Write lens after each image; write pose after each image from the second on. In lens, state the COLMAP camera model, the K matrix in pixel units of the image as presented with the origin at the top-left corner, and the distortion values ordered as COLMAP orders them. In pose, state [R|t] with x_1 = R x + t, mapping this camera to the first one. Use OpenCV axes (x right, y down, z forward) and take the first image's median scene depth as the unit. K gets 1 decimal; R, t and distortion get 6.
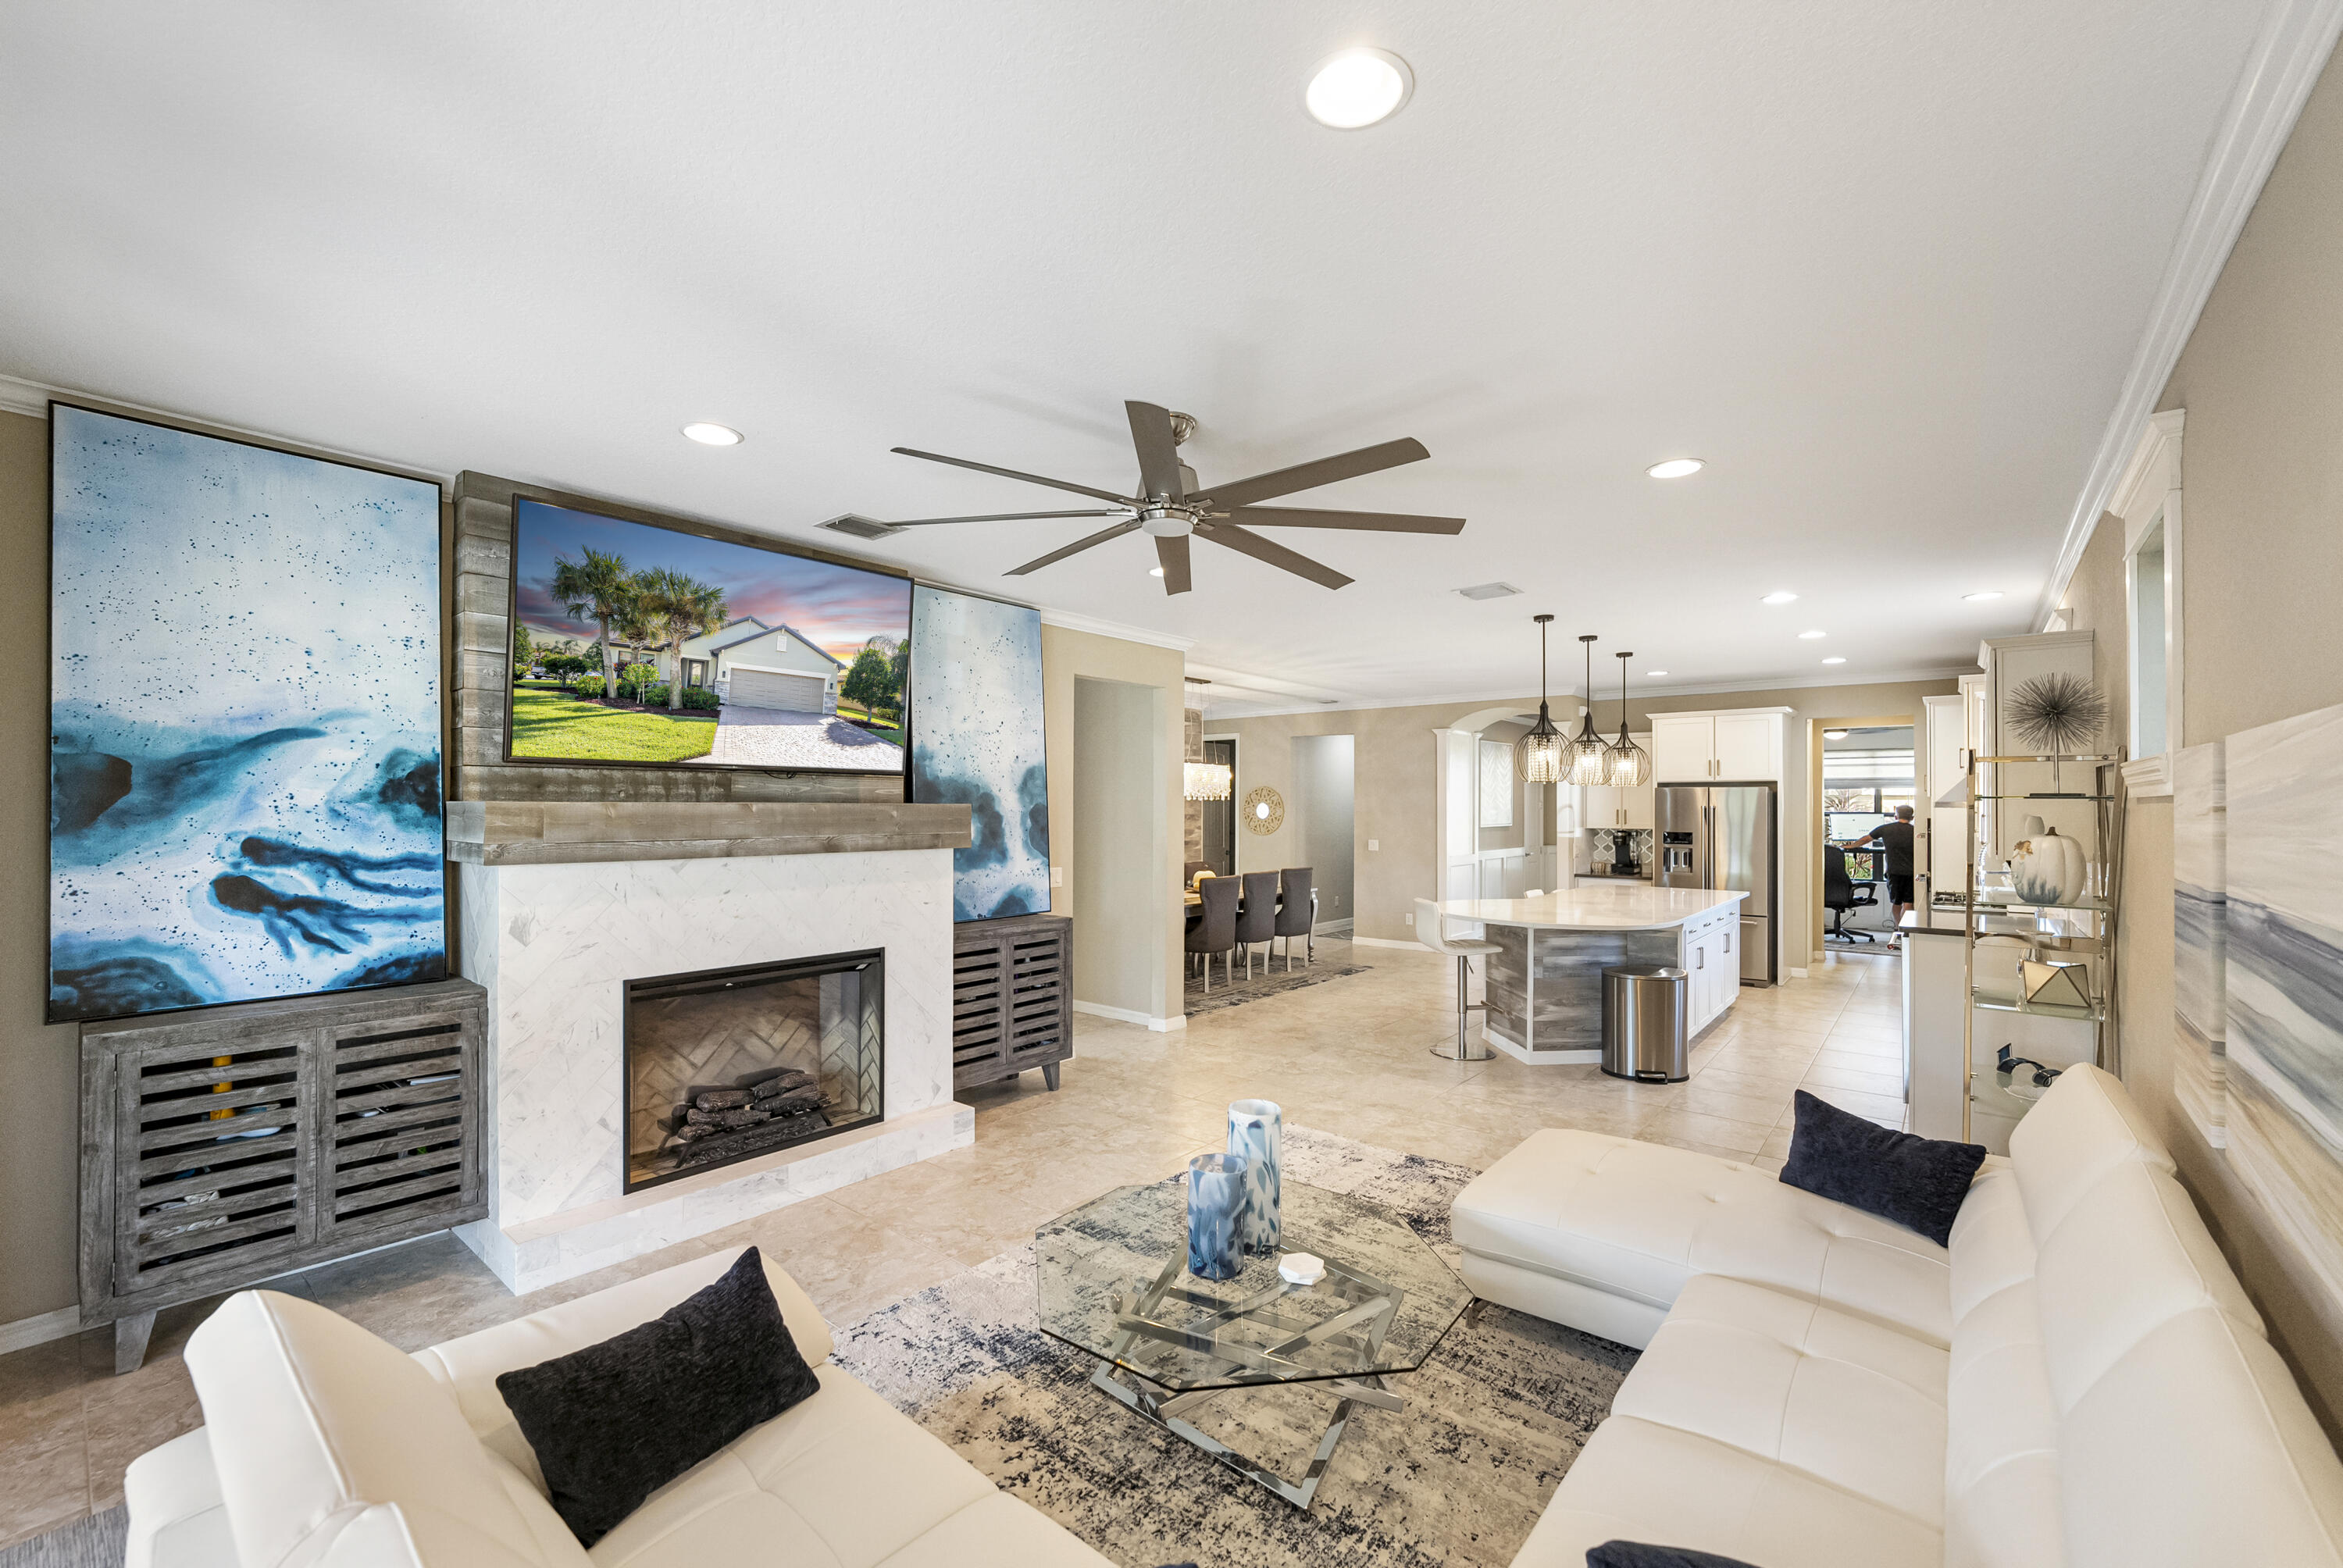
lens RADIAL K [[963.4, 0, 1171.5], [0, 963.4, 784.0], [0, 0, 1]] dist [0.000256, 0.000001]
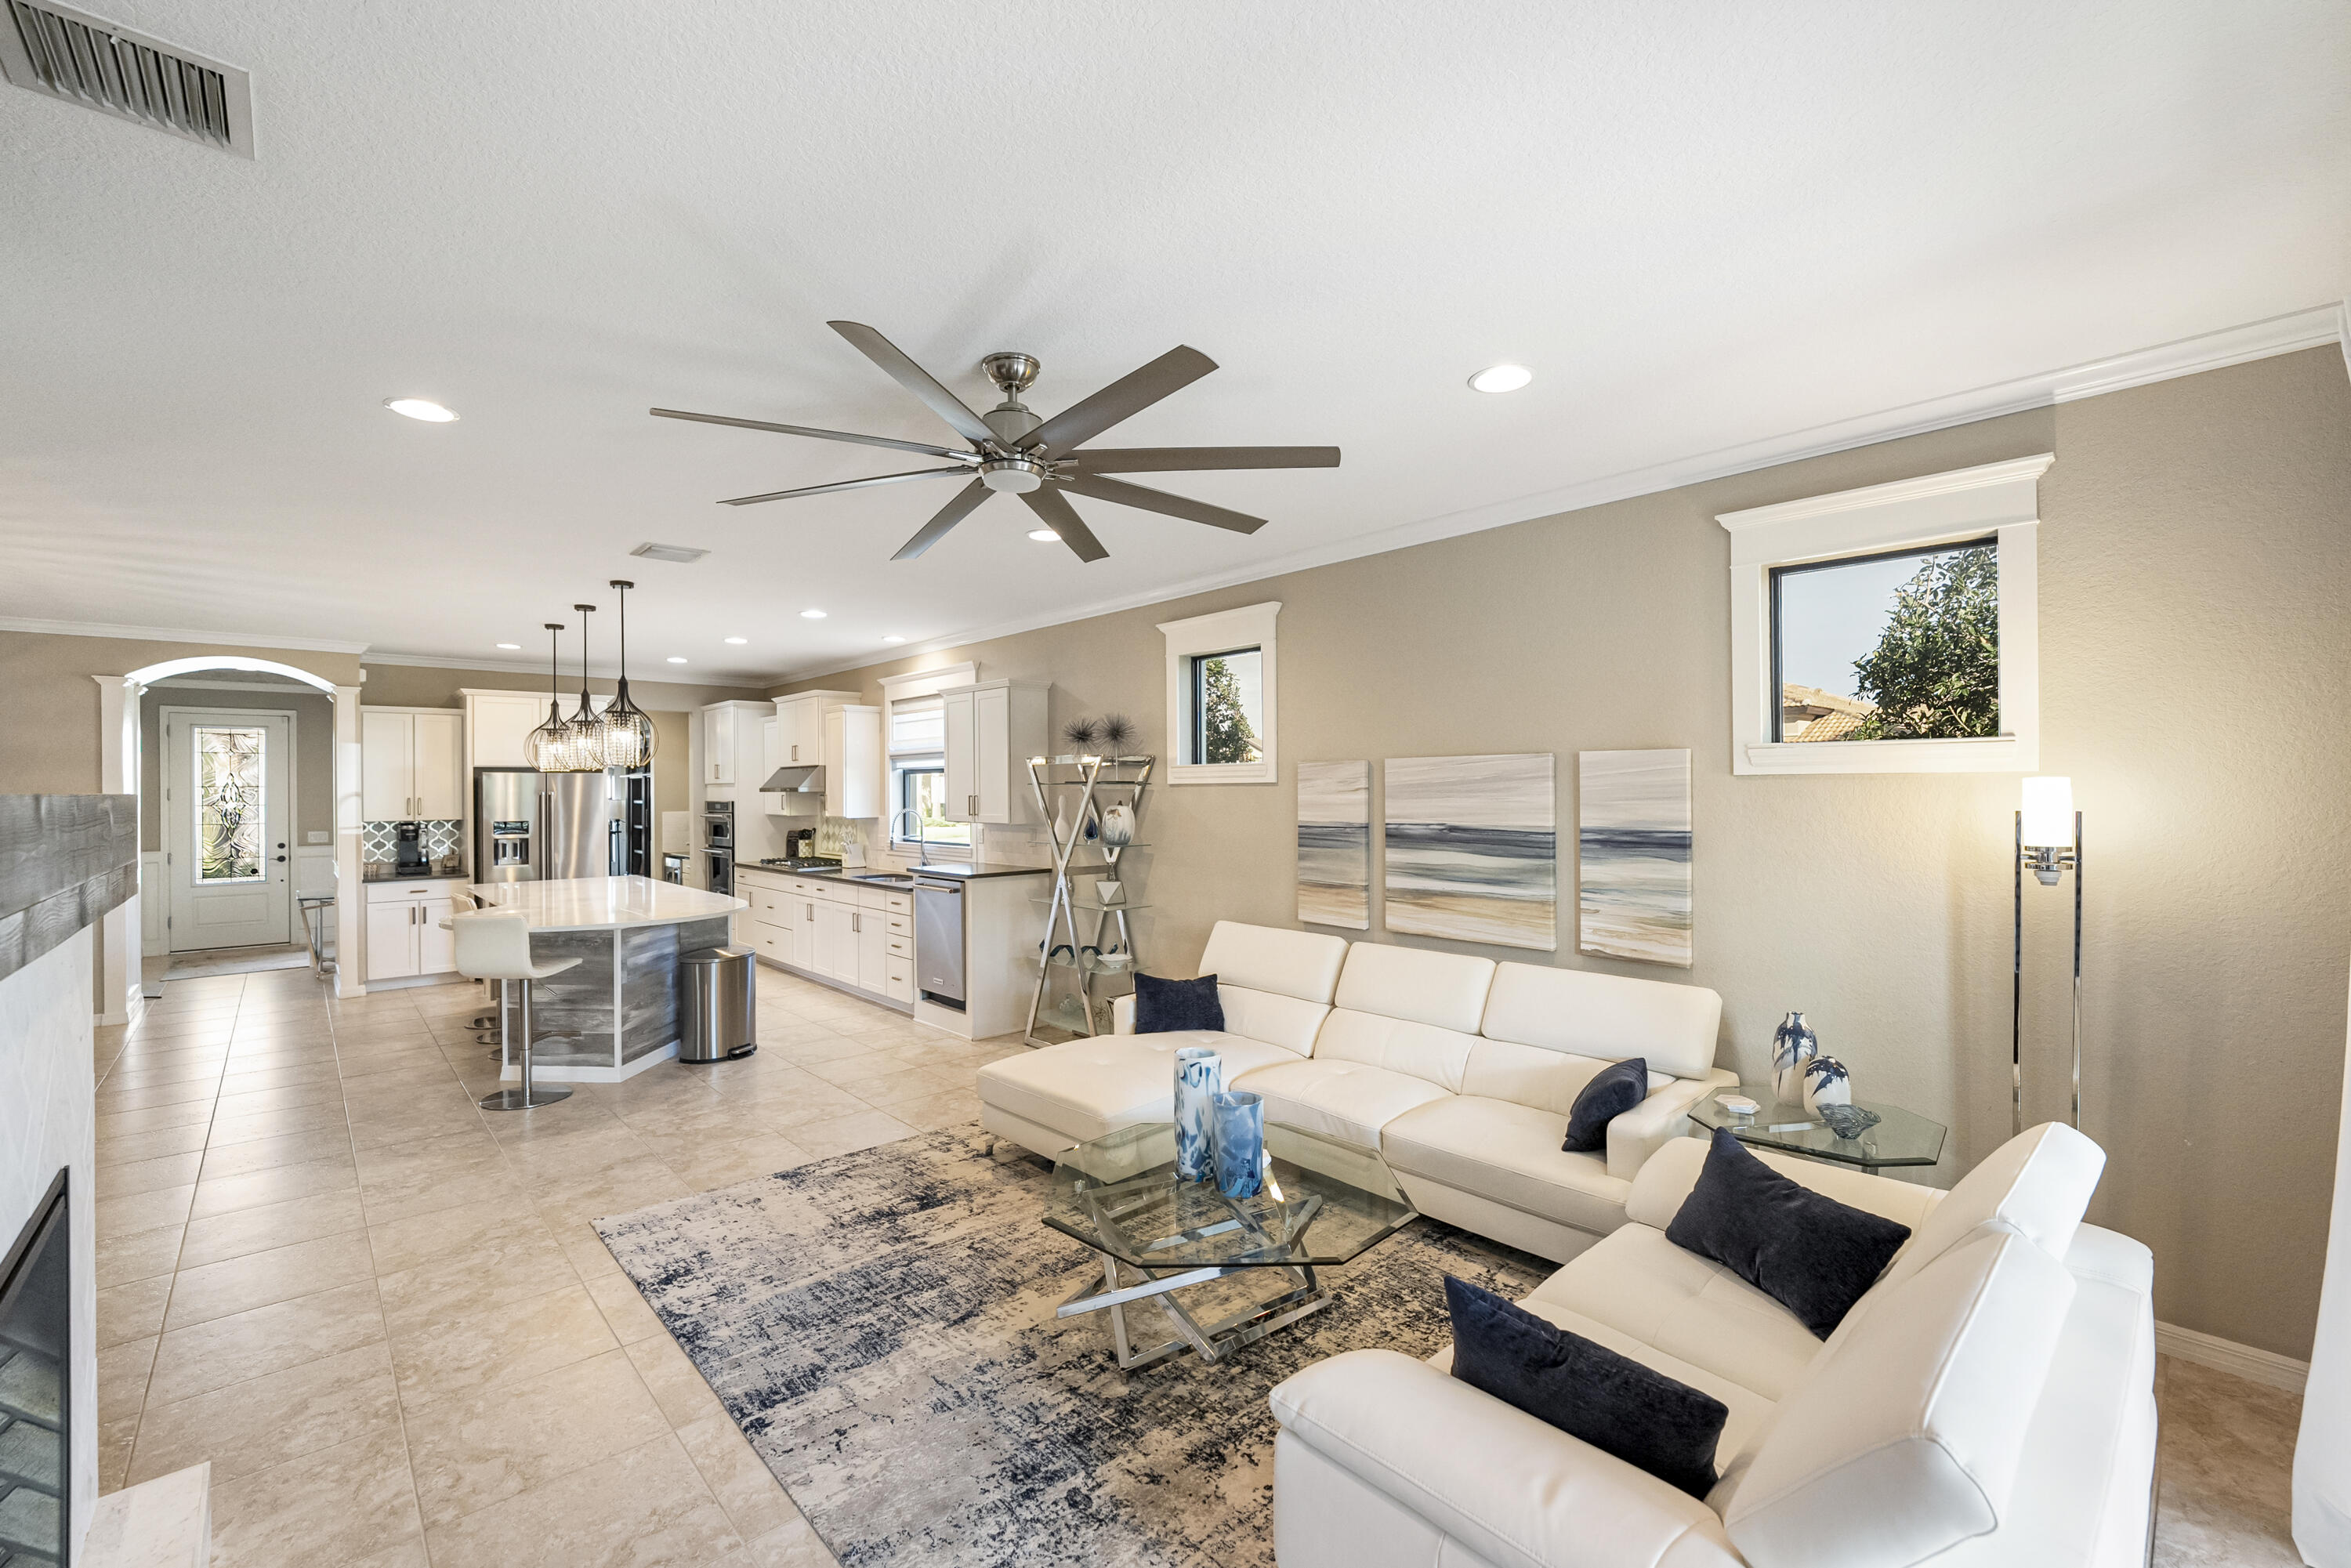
lens RADIAL K [[965.7, 0, 1175.5], [0, 965.7, 784.0], [0, 0, 1]] dist [-0.000441, -0.000087]
pose [[0.147820, 0.001441, 0.989013, -0.468095], [-0.015675, 0.999877, 0.000886, 0.006322], [-0.988890, -0.015634, 0.147824, 0.385366]]
